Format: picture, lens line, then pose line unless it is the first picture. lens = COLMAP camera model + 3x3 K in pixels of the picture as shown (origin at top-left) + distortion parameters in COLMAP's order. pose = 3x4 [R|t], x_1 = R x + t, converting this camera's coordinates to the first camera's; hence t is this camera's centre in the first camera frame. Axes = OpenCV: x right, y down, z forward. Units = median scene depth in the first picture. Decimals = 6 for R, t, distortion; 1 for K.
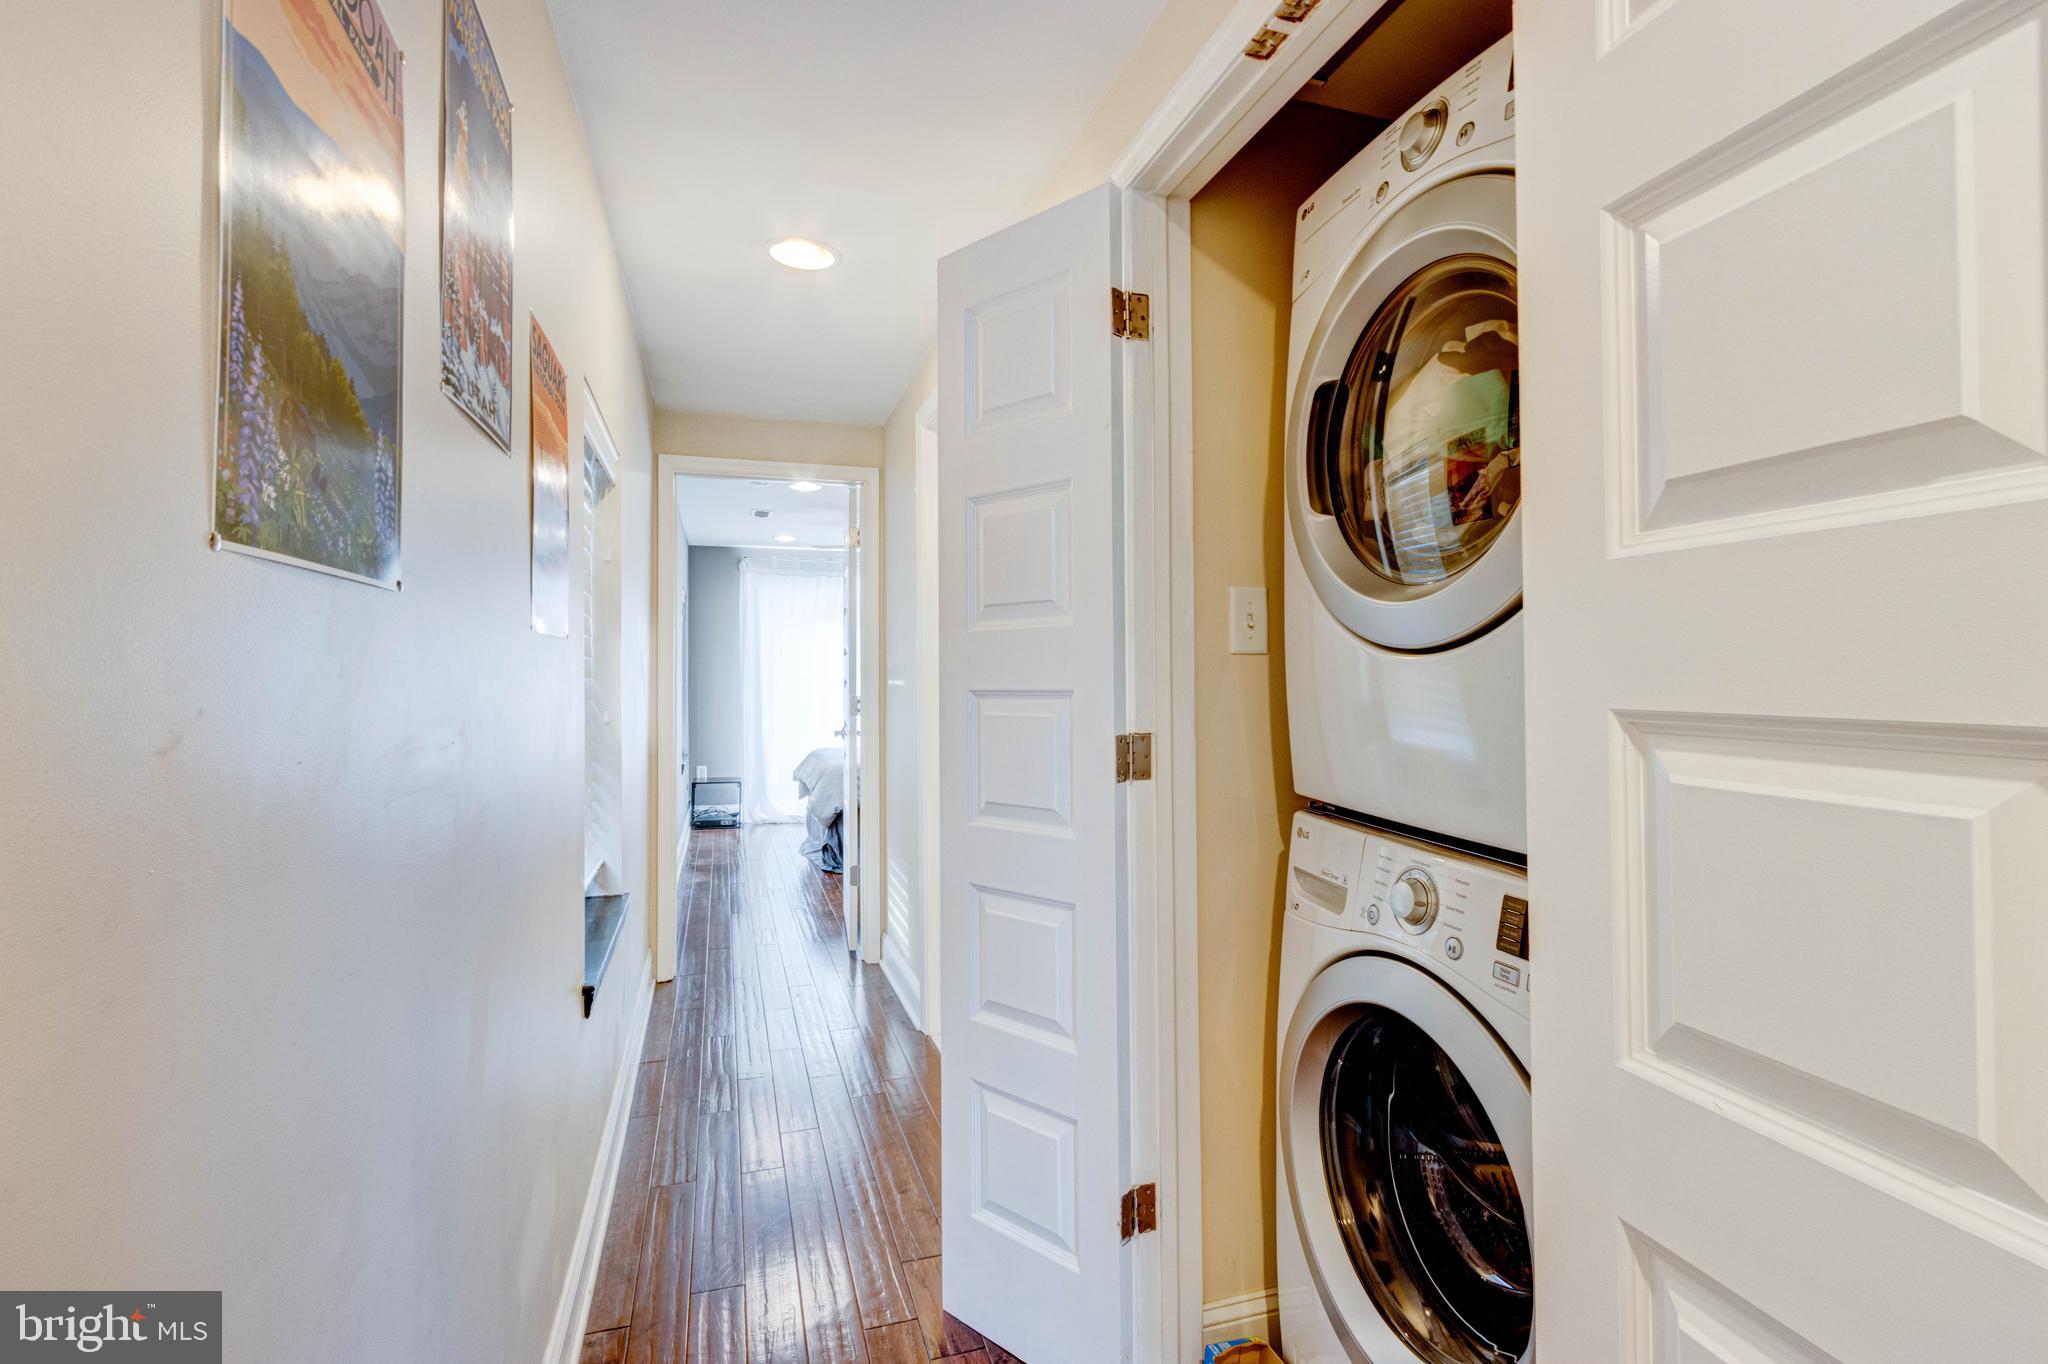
lens RADIAL K [[924.6, 0, 1036.4], [0, 924.6, 657.4], [0, 0, 1]] dist [-0.005924, -0.000384]
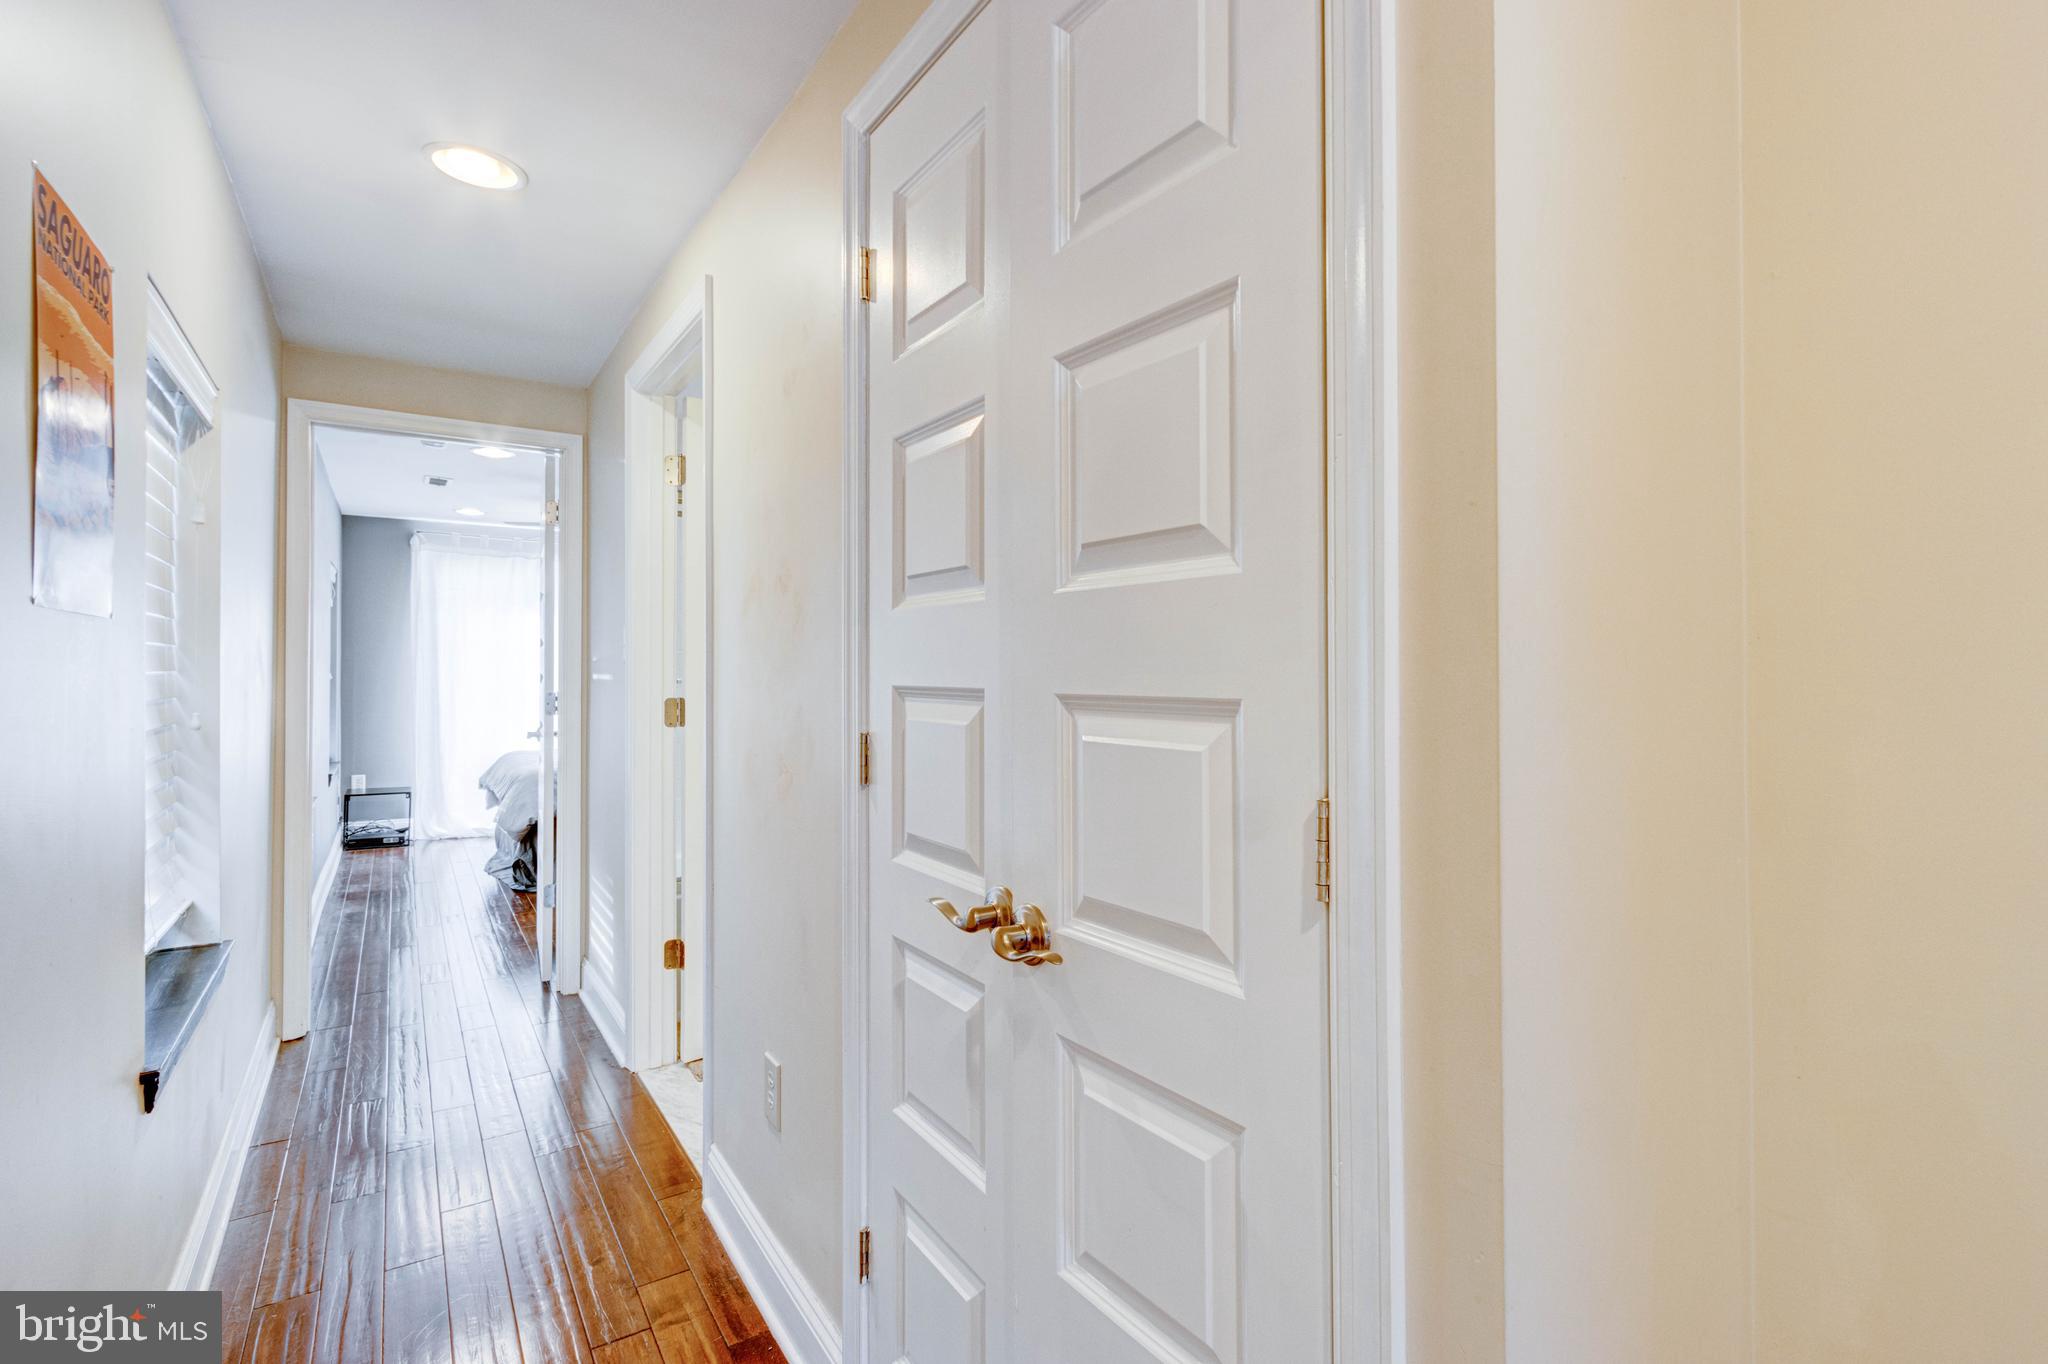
lens RADIAL K [[937.1, 0, 1023.4], [0, 937.1, 657.5], [0, 0, 1]] dist [0.004134, -0.000877]
pose [[0.964912, 0.007833, 0.262458, 0.003414], [-0.009214, 0.999949, 0.004031, 0.000703], [-0.262413, -0.006308, 0.964935, 0.021474]]
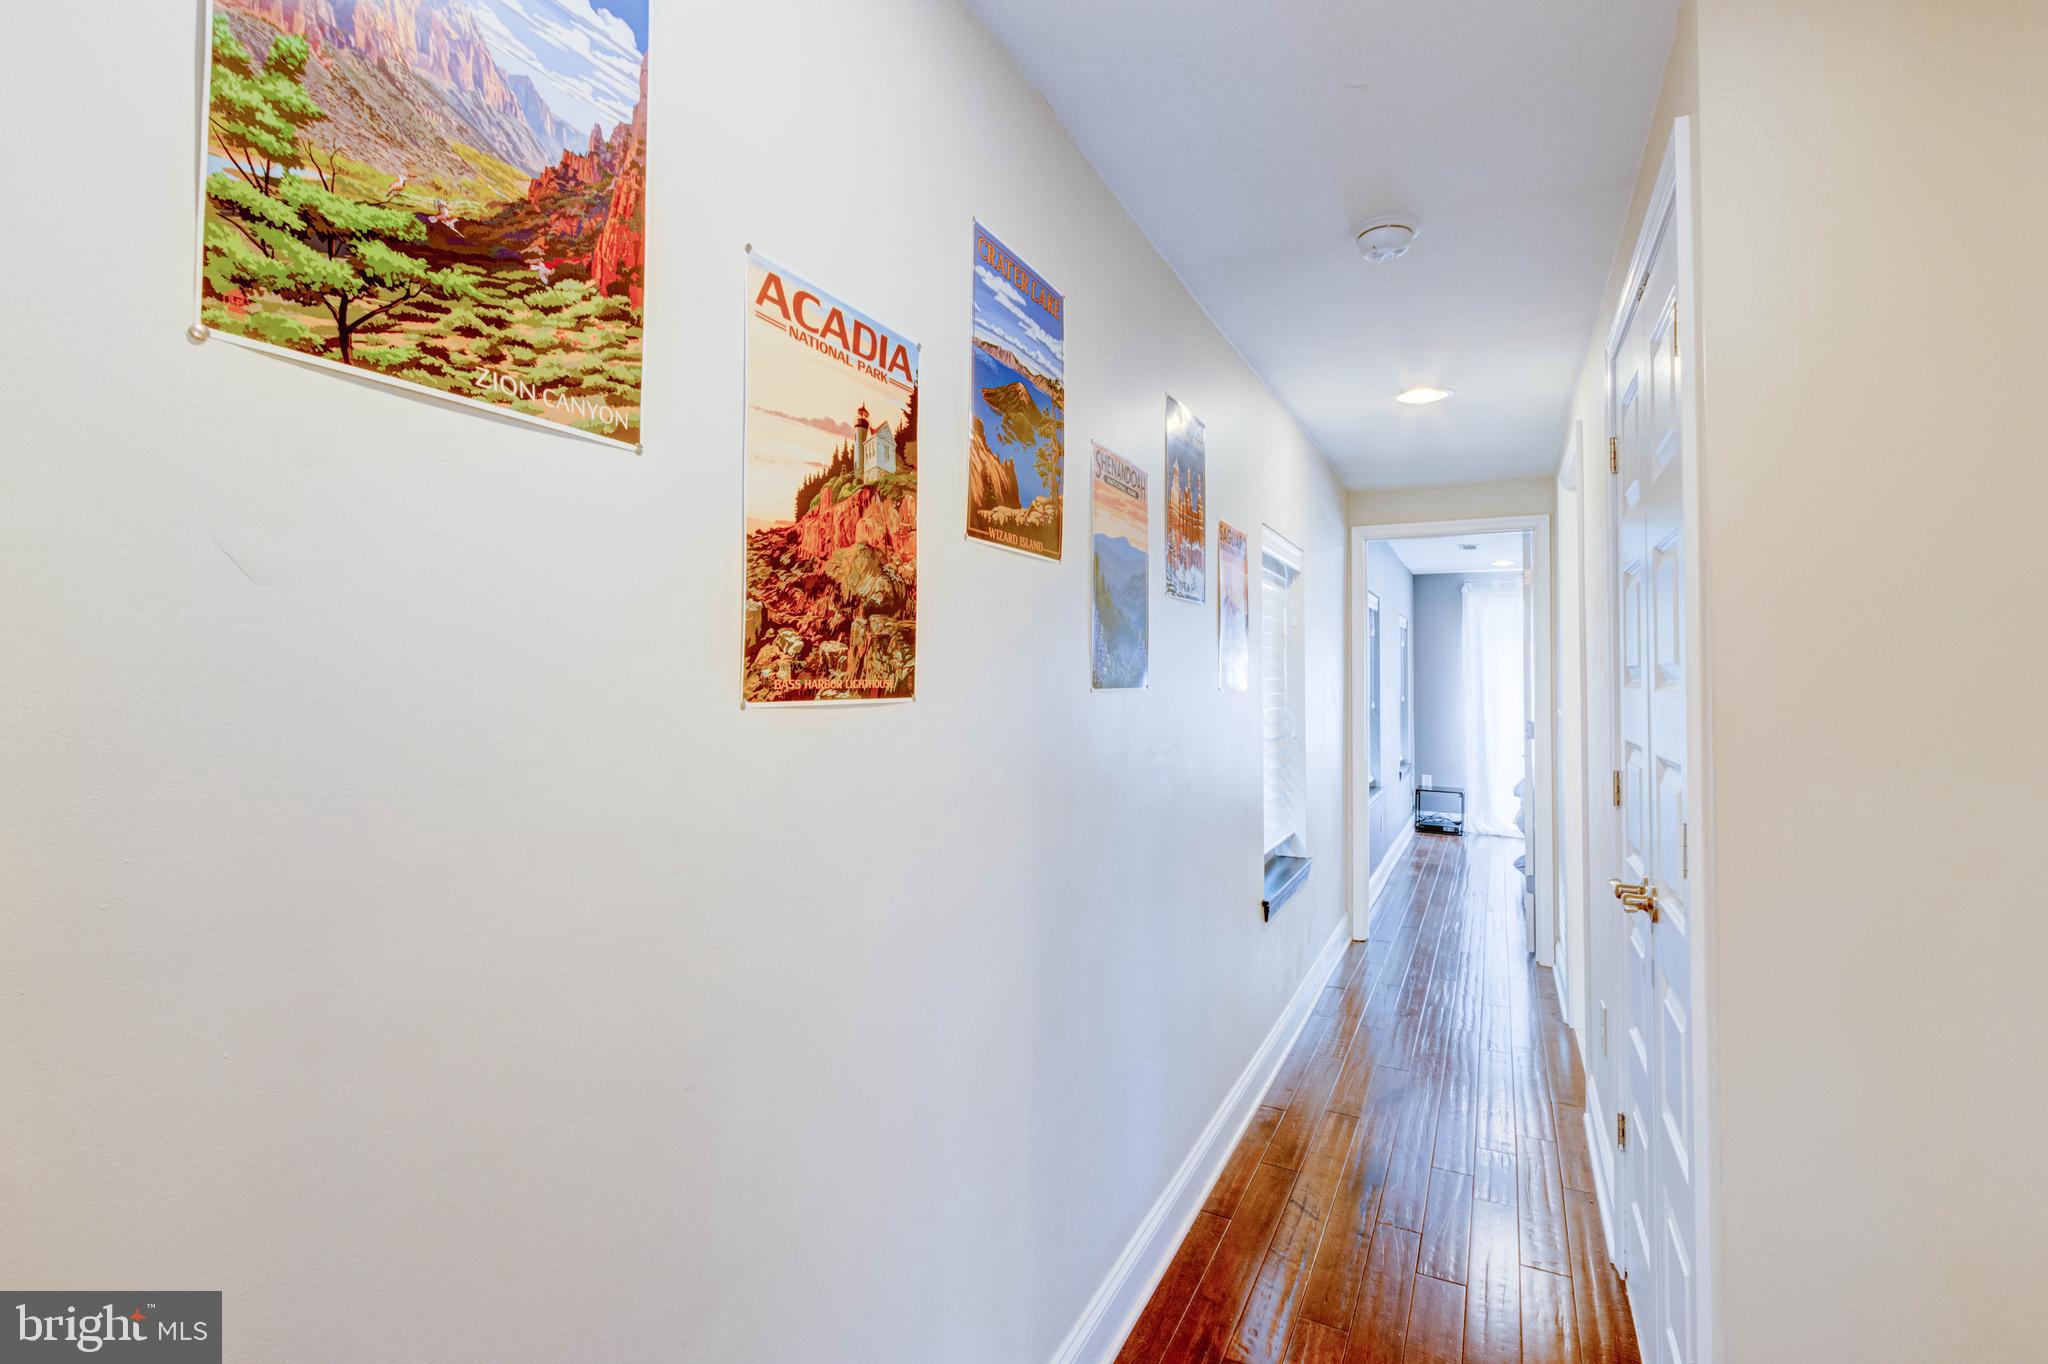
lens RADIAL K [[842.7, 0, 1024.0], [0, 842.7, 682.0], [0, 0, 1]] dist [0.001373, -0.000081]
pose [[0.691831, 0.001369, -0.722059, 0.112185], [0.007061, 0.999938, 0.008662, -0.017639], [0.722025, -0.011091, 0.691778, -0.127062]]
